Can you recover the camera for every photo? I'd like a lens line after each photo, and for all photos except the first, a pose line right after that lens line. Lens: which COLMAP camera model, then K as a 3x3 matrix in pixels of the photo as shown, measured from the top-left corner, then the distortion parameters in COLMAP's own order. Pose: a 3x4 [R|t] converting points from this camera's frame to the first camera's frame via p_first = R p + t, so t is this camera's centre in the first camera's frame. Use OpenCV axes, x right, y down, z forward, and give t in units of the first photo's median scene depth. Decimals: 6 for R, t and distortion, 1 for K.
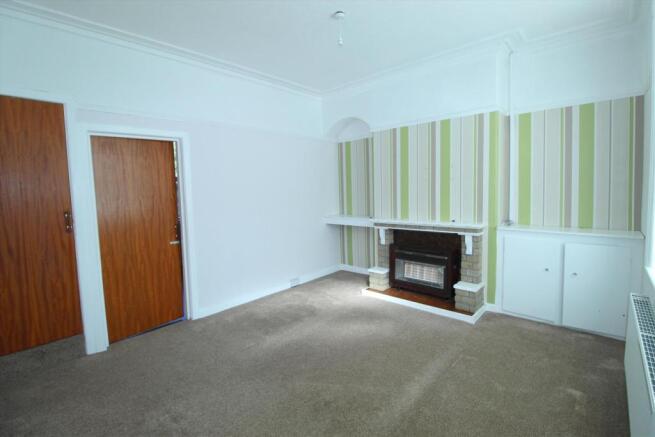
lens RADIAL K [[308.5, 0, 328.5], [0, 308.5, 209.9], [0, 0, 1]] dist [-0.001770, -0.000368]
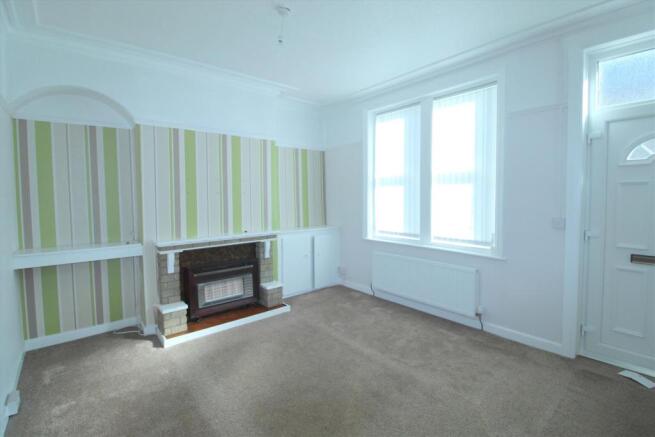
lens RADIAL K [[308.5, 0, 328.5], [0, 308.5, 209.9], [0, 0, 1]] dist [-0.001770, -0.000368]
pose [[0.130880, -0.019442, 0.991208, -0.600052], [0.076519, 0.997023, 0.009452, -0.027016], [-0.988441, 0.074609, 0.131978, 0.546206]]
